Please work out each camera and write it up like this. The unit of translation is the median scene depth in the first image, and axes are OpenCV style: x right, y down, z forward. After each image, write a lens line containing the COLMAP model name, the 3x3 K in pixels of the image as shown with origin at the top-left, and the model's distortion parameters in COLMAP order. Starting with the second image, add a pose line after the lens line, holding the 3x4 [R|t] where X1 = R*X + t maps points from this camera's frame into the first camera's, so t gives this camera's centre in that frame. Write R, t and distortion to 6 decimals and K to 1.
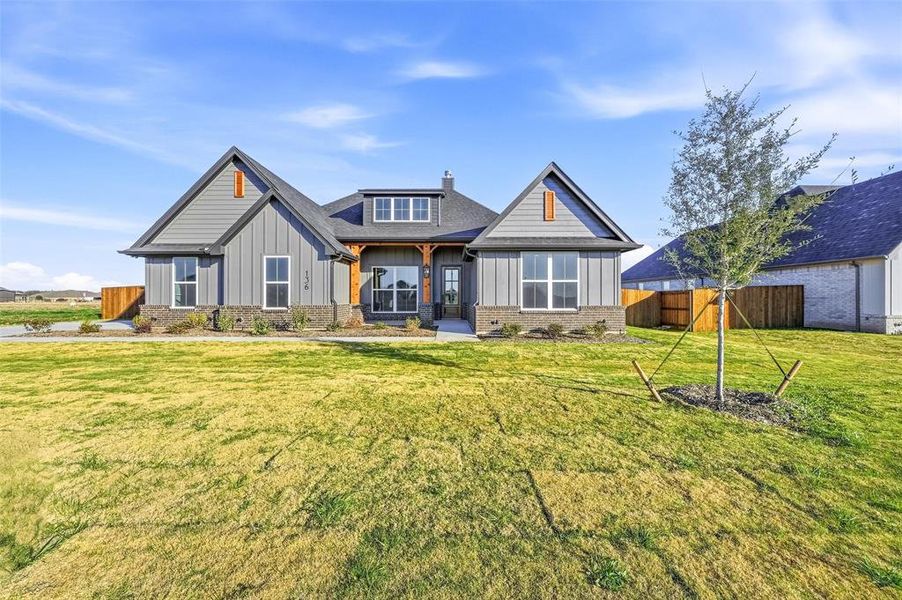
lens RADIAL K [[356.2, 0, 453.3], [0, 356.2, 296.1], [0, 0, 1]] dist [-0.000562, 0.000188]
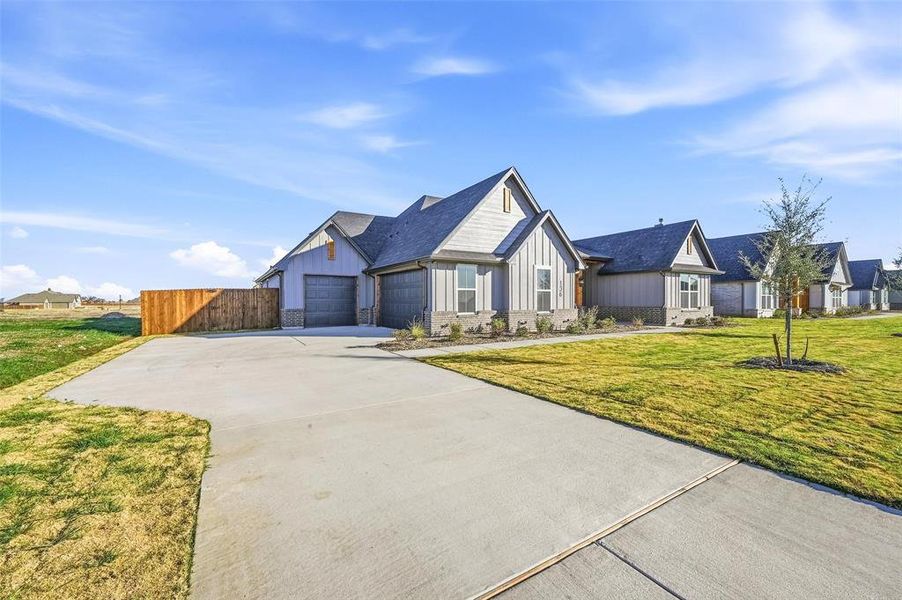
lens RADIAL K [[356.2, 0, 453.3], [0, 356.2, 296.1], [0, 0, 1]] dist [-0.000562, 0.000188]
pose [[0.863410, 0.003514, 0.504491, -0.808614], [0.007206, 0.999788, -0.019295, 0.004492], [-0.504452, 0.020295, 0.863201, 0.053505]]
